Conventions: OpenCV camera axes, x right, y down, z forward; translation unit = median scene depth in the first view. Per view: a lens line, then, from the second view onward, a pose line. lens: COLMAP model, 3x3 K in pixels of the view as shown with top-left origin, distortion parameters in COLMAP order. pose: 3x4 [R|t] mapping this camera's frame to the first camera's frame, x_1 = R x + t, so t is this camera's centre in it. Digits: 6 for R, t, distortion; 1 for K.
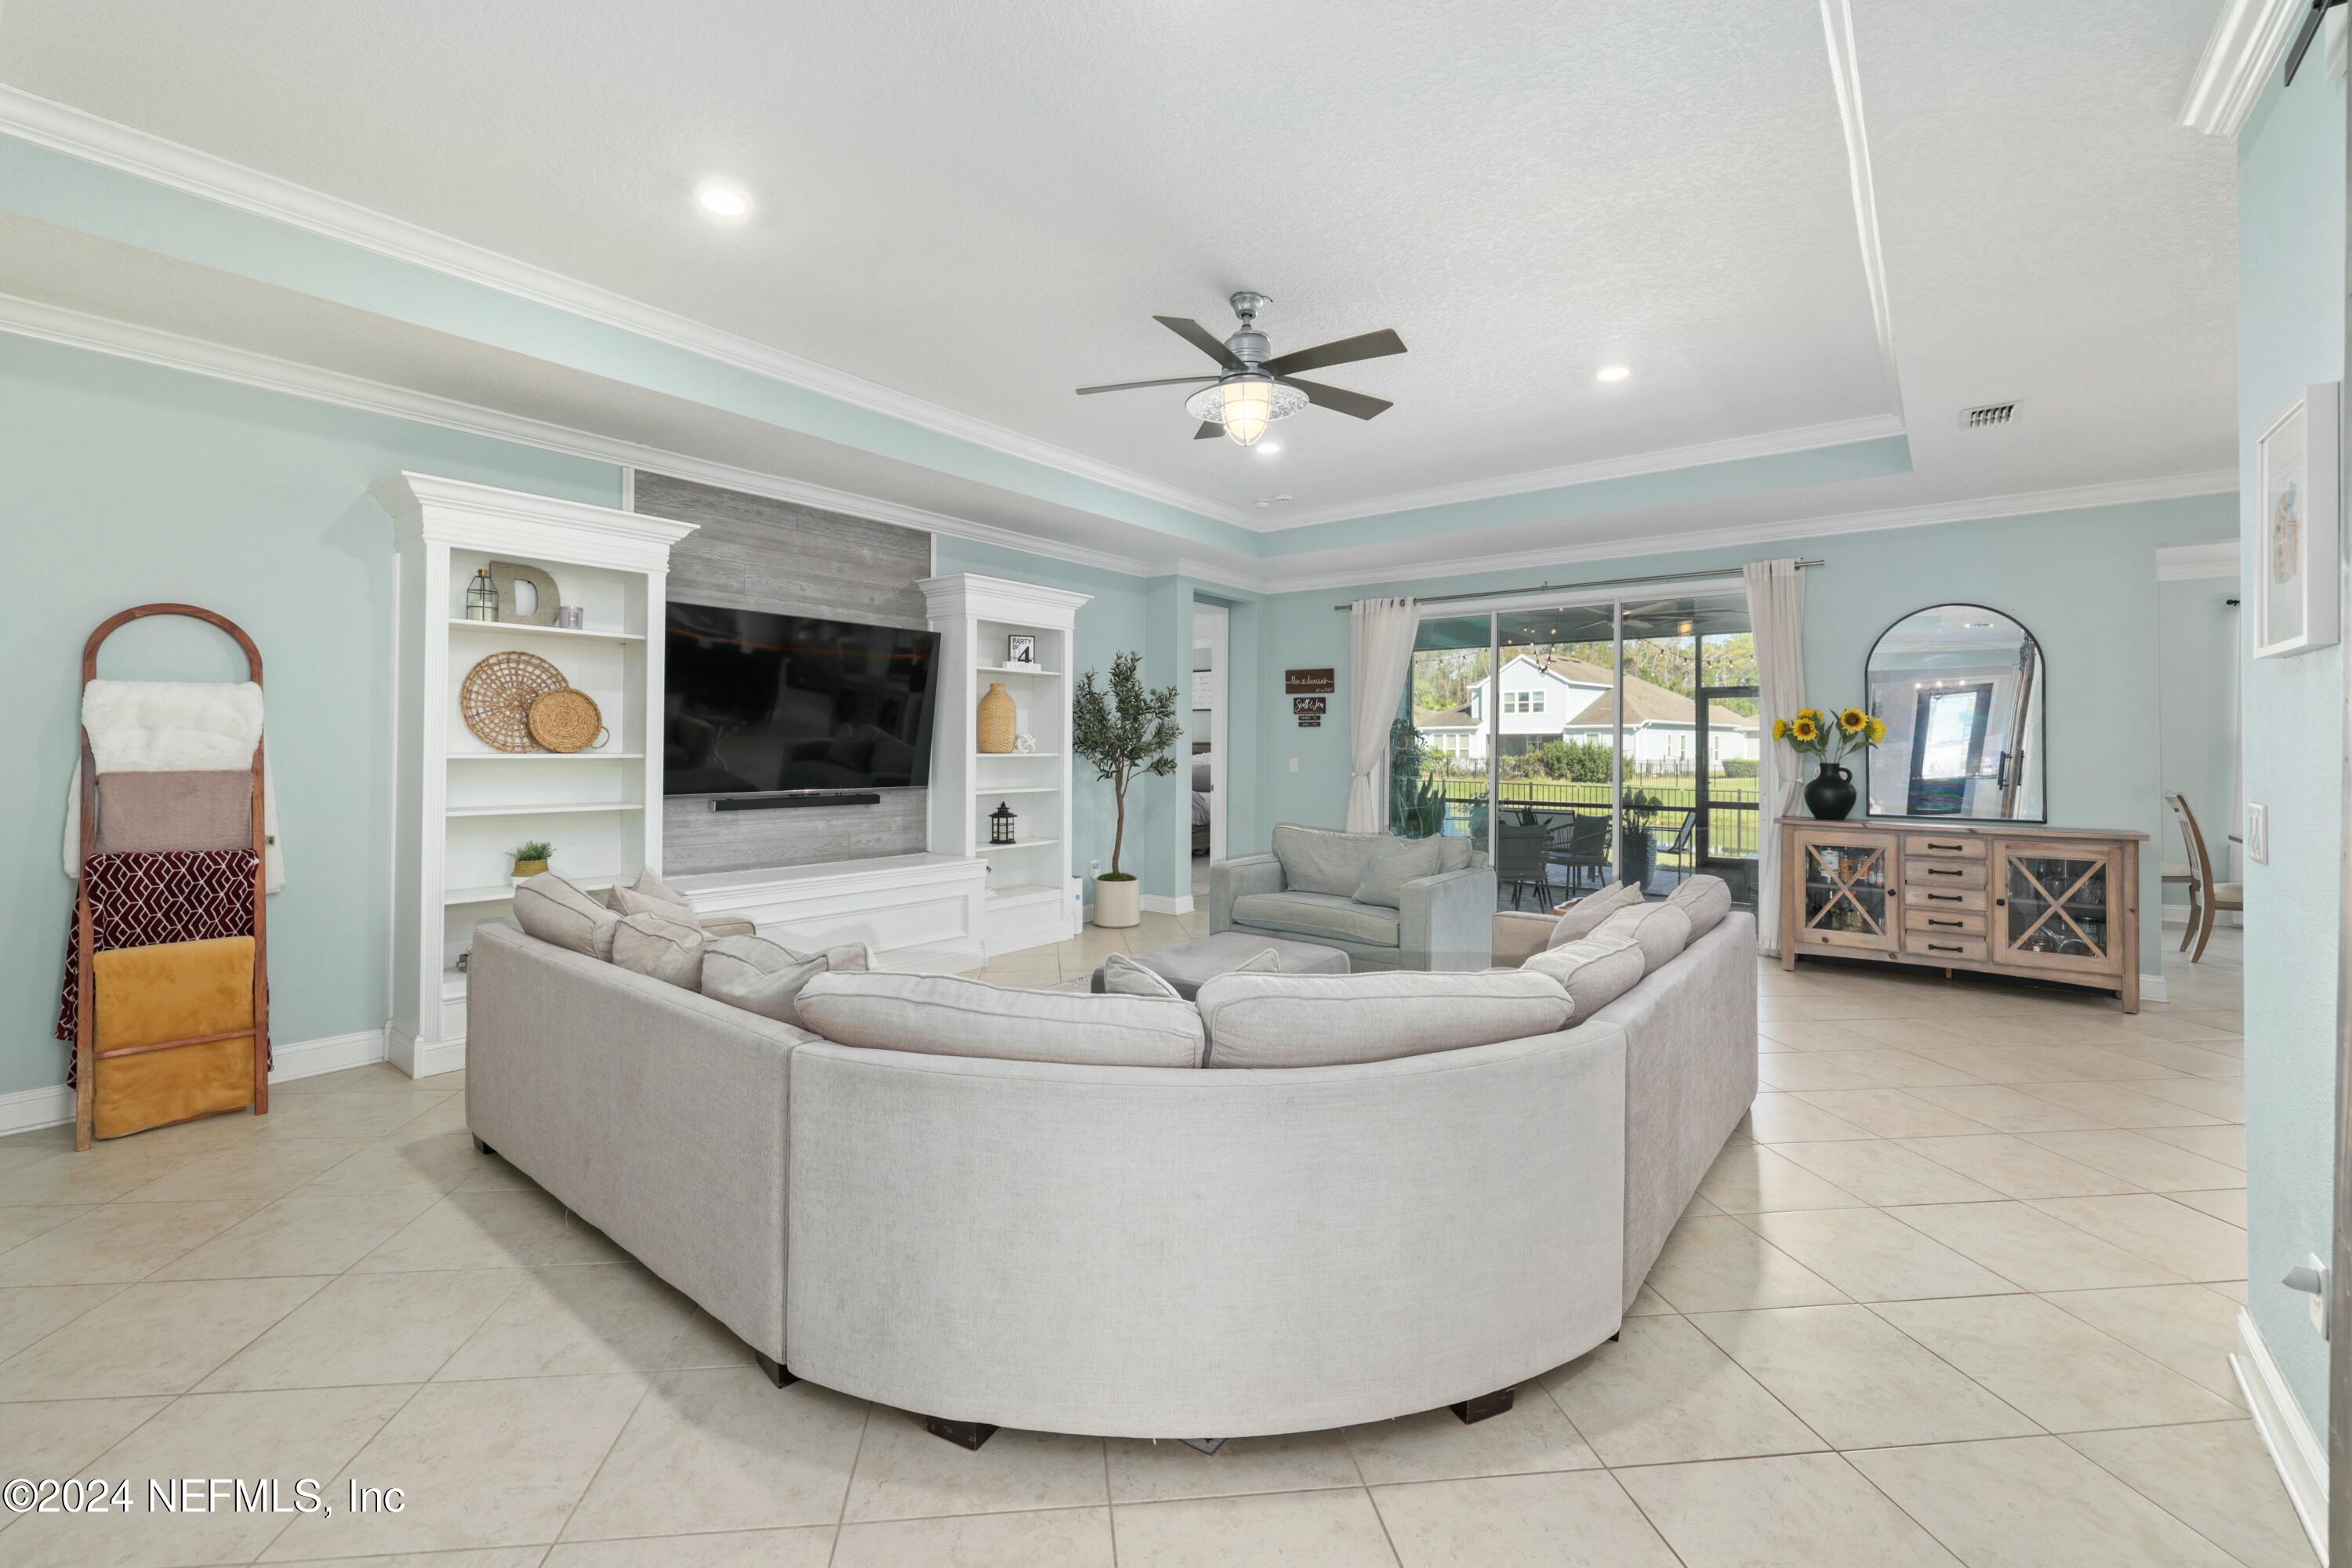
lens RADIAL K [[993.3, 0, 1192.4], [0, 993.3, 767.4], [0, 0, 1]] dist [-0.000696, -0.000059]
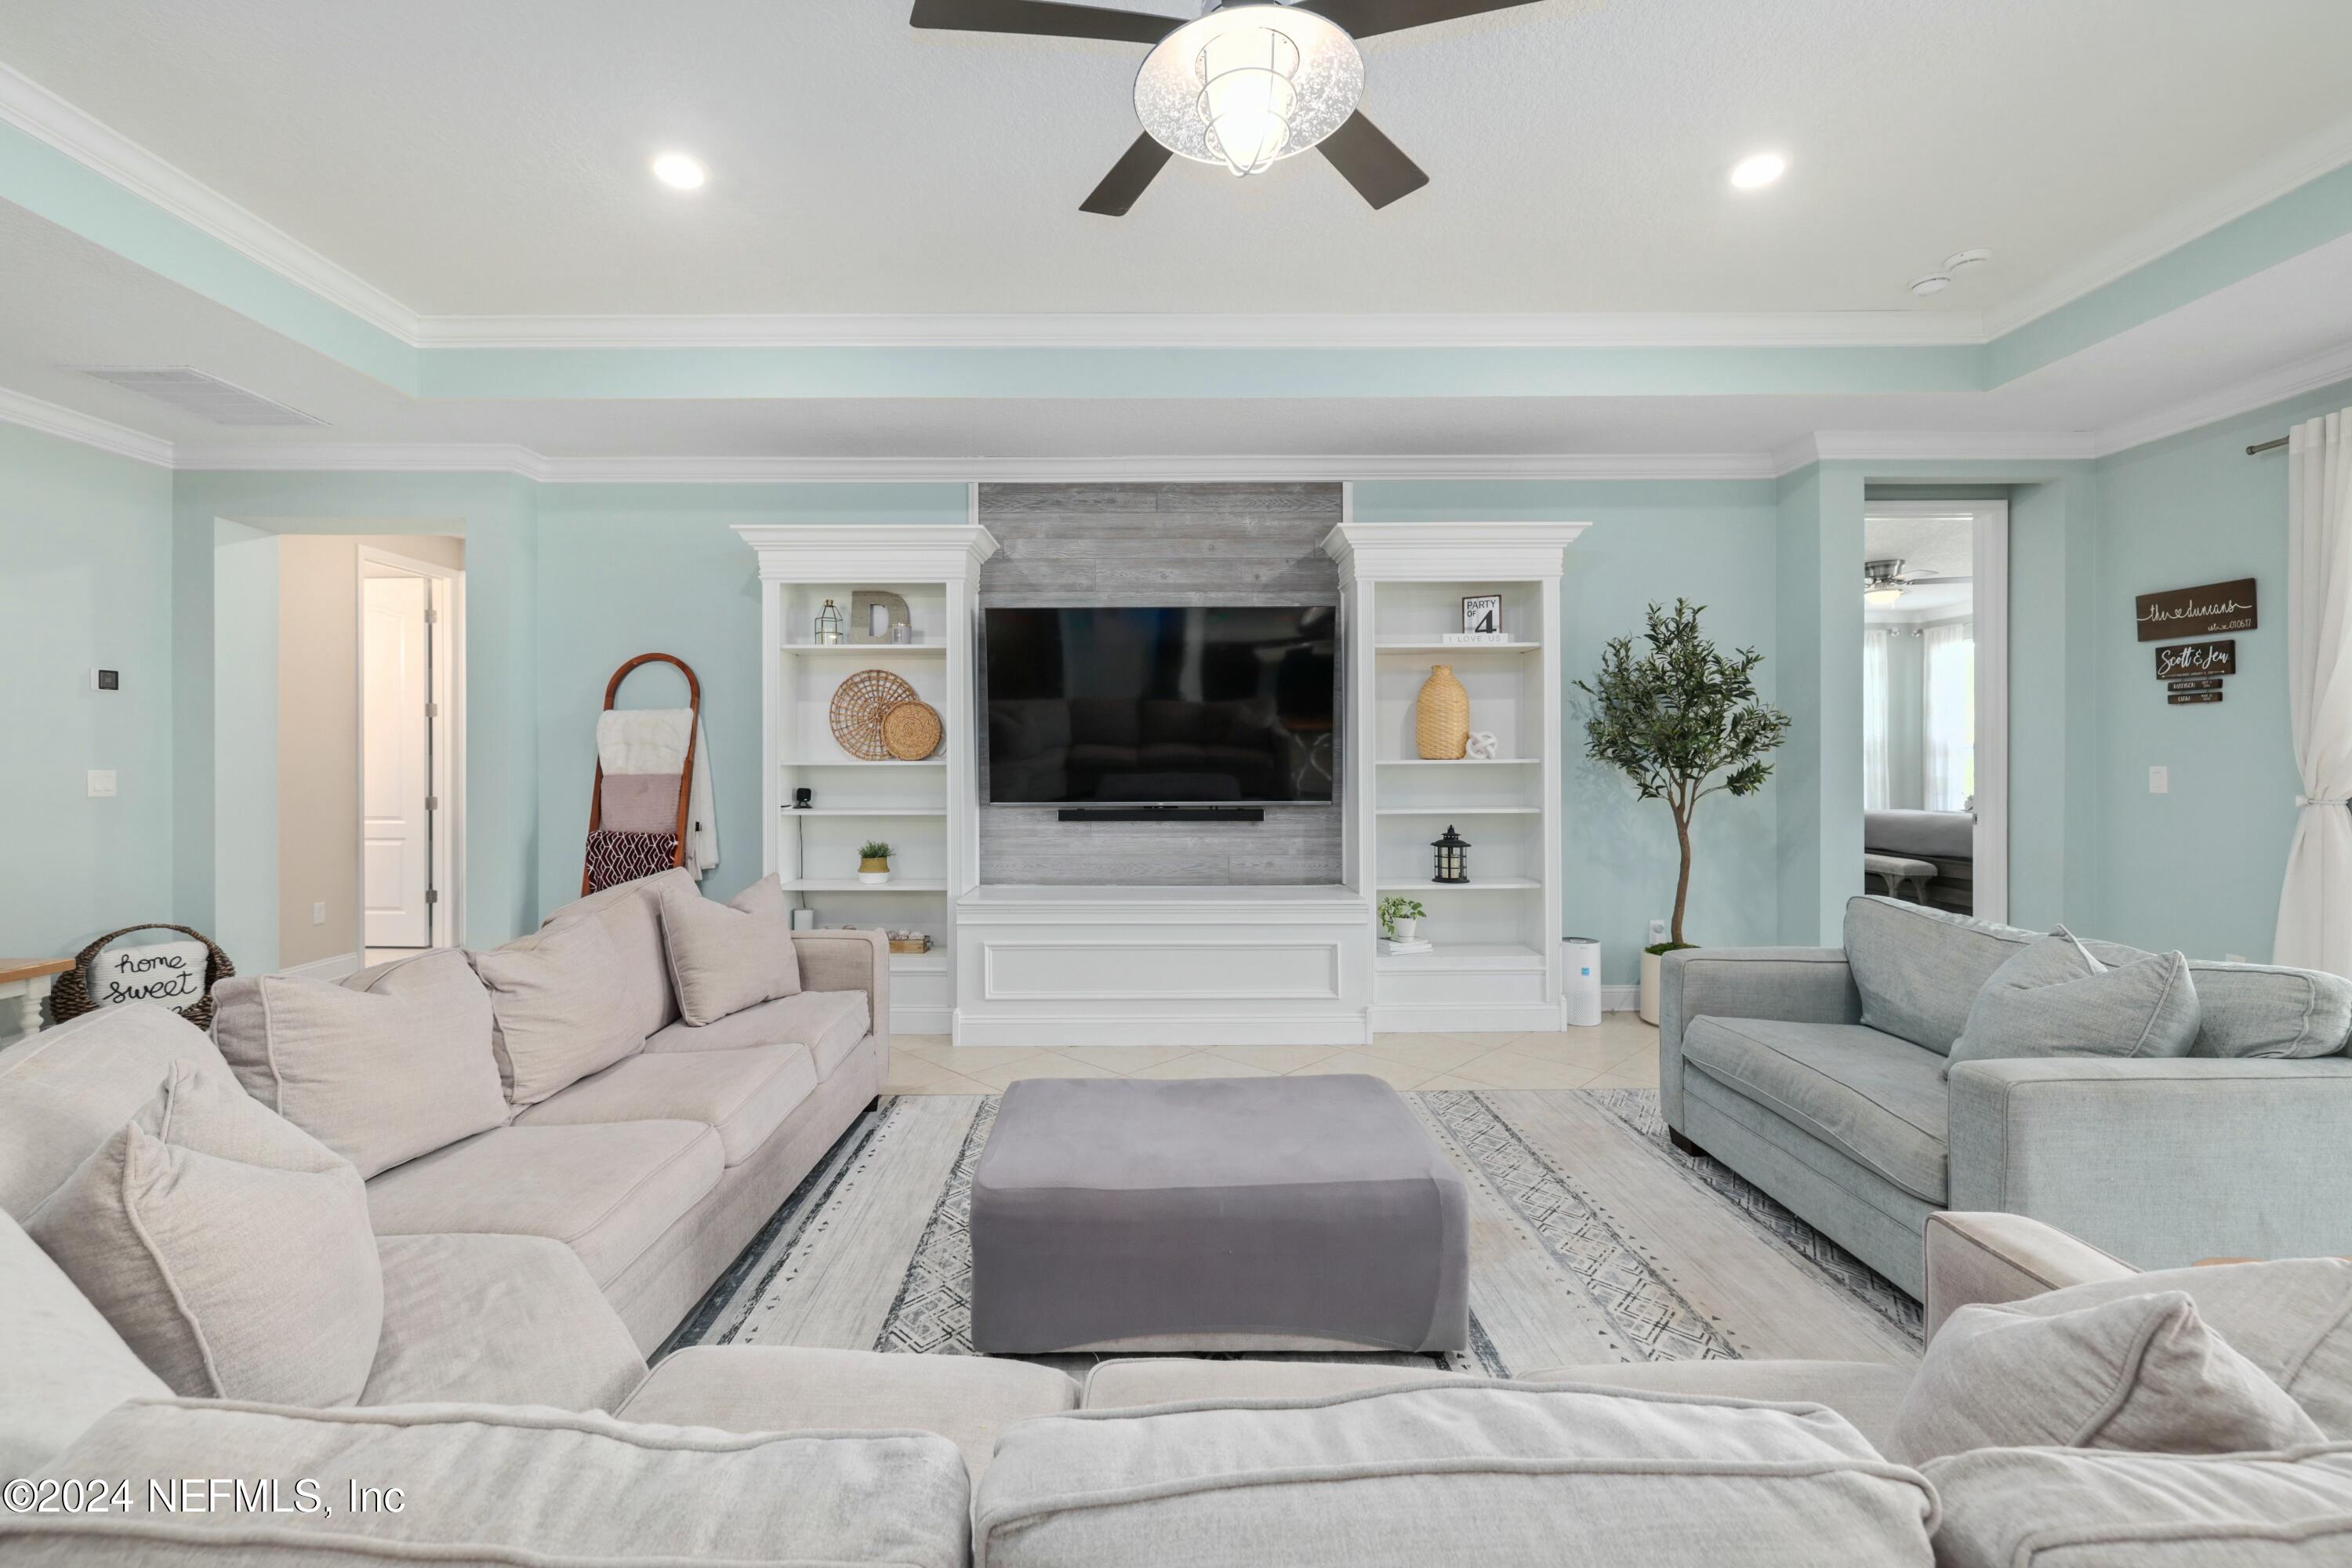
lens RADIAL K [[993.3, 0, 1173.9], [0, 993.3, 772.3], [0, 0, 1]] dist [-0.000696, -0.000059]
pose [[0.605941, 0.000730, -0.795509, 0.286382], [-0.009008, 0.999942, -0.005944, 0.001427], [0.795459, 0.010768, 0.605912, 0.415549]]
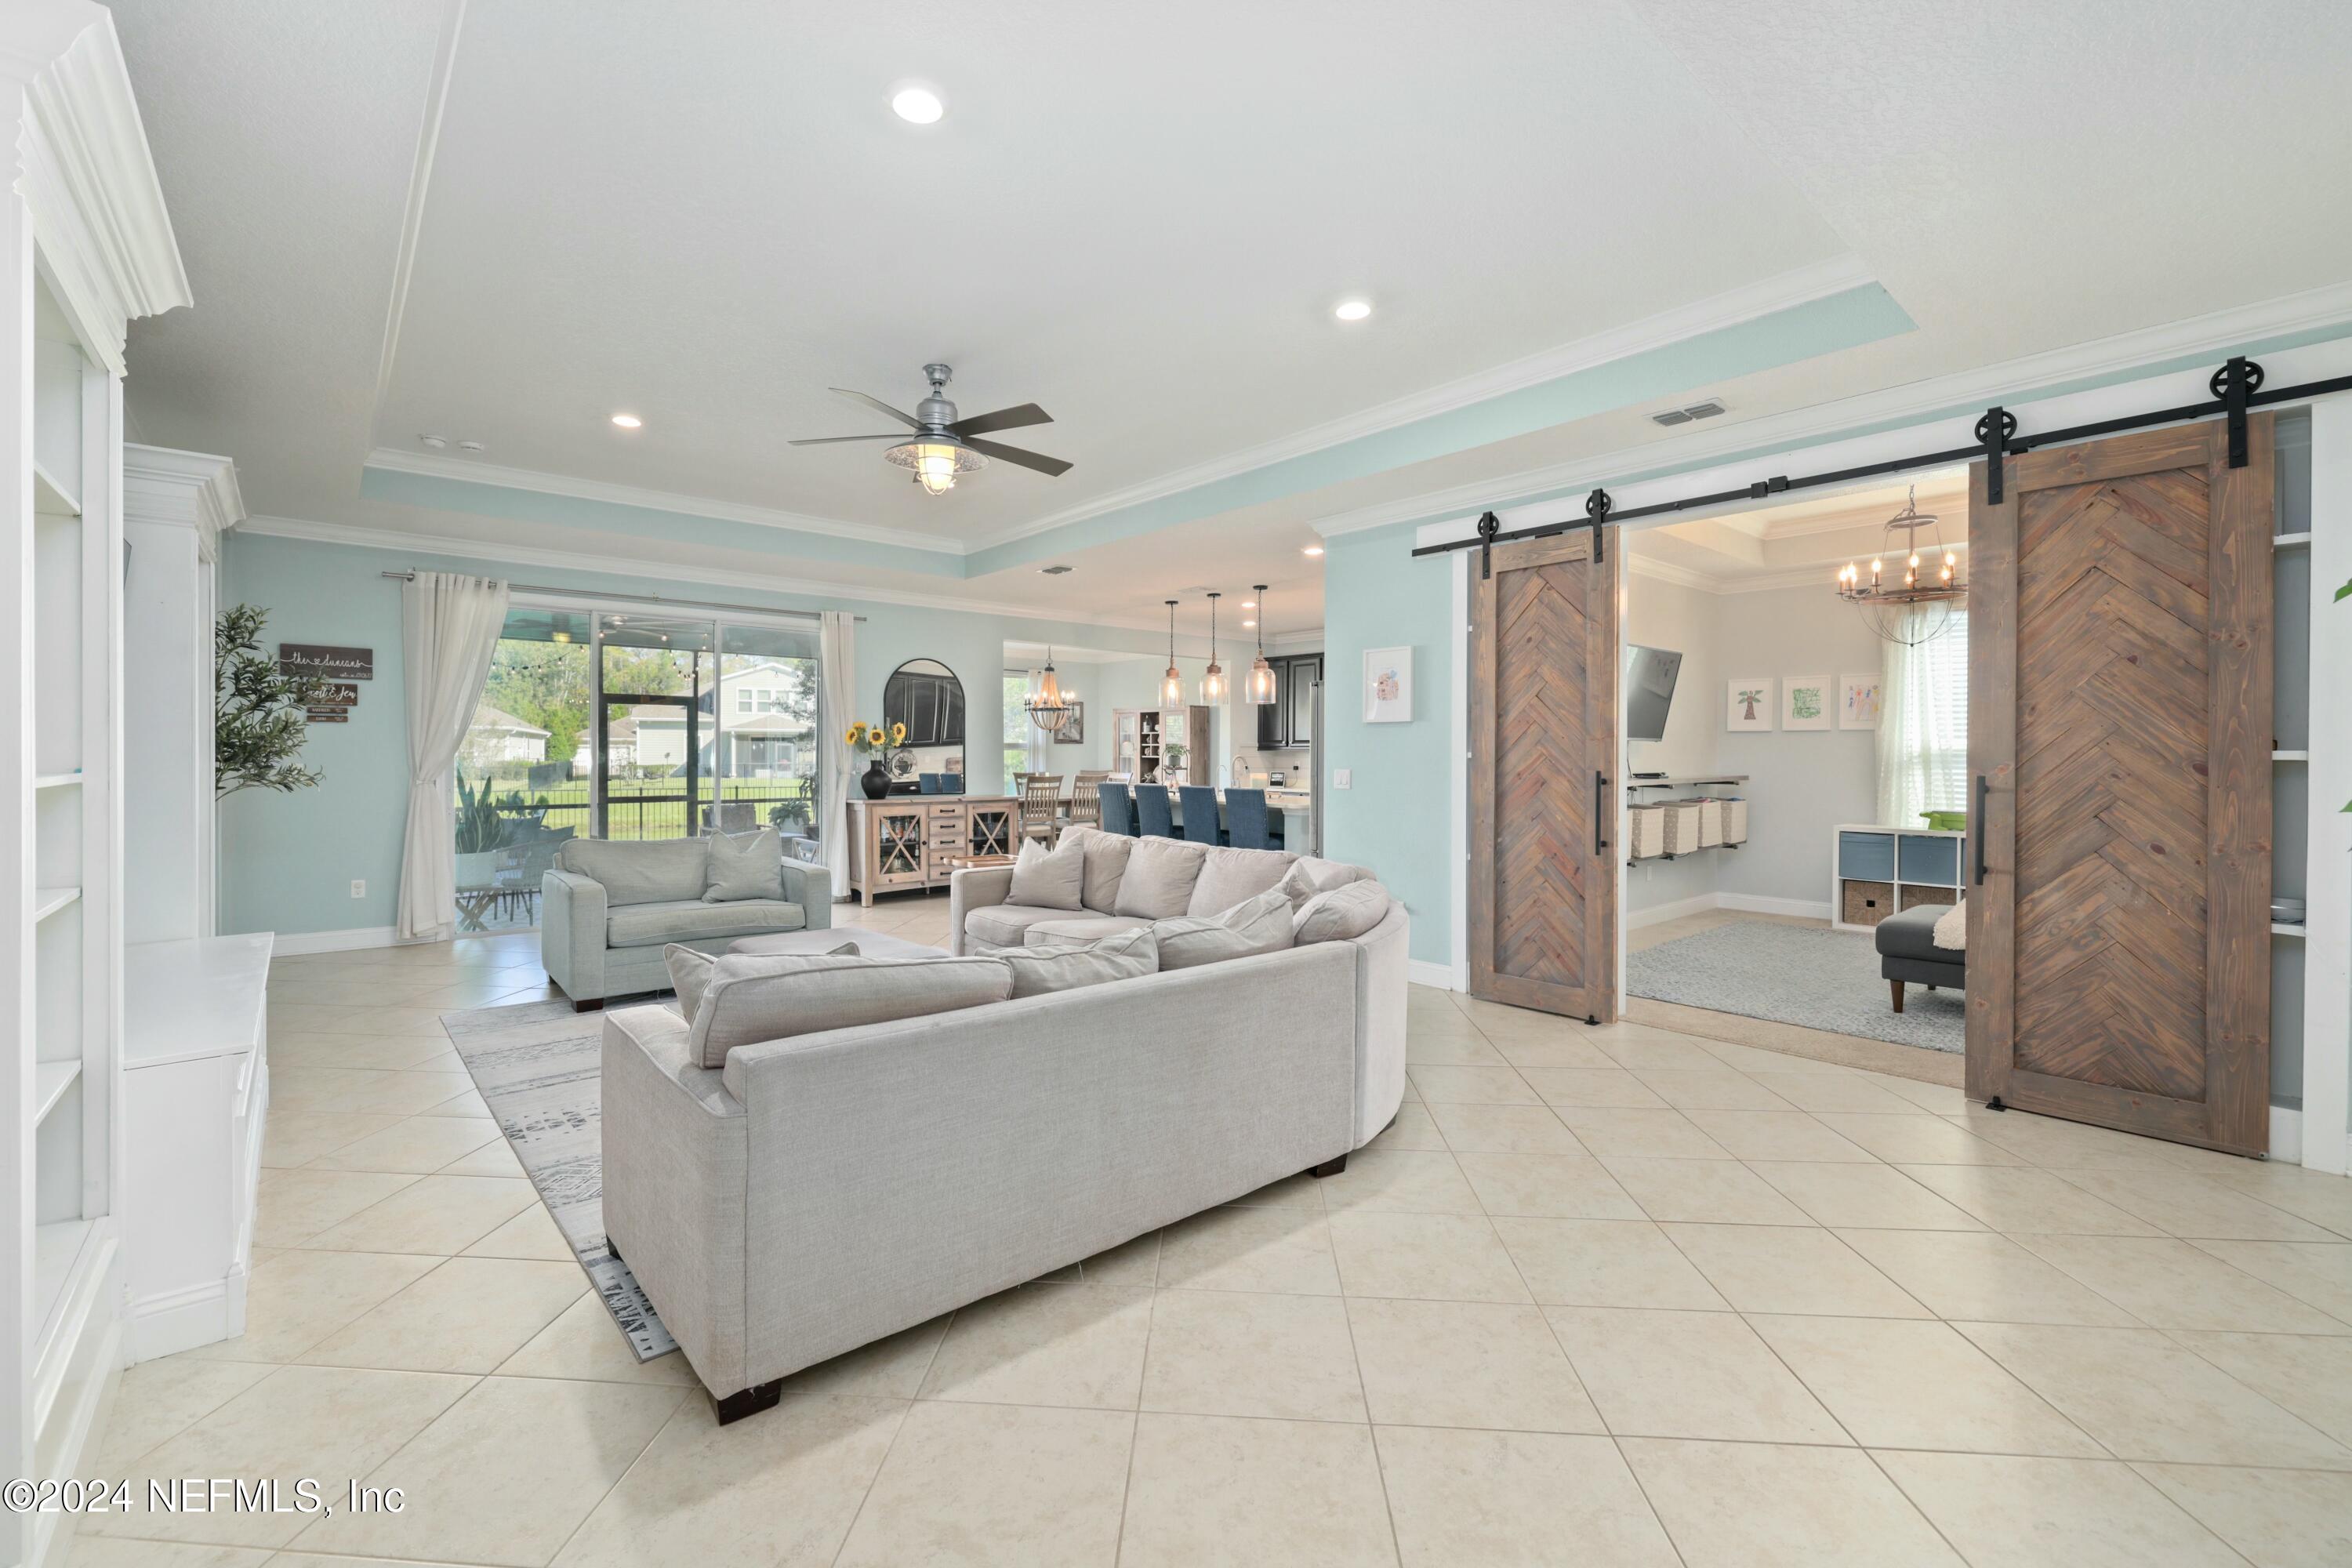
lens RADIAL K [[993.3, 0, 1143.9], [0, 993.3, 755.8], [0, 0, 1]] dist [-0.000696, -0.000059]
pose [[0.175024, -0.009486, 0.984518, -0.723449], [0.018119, 0.999815, 0.006412, -0.013192], [-0.984397, 0.016716, 0.175163, 0.368116]]
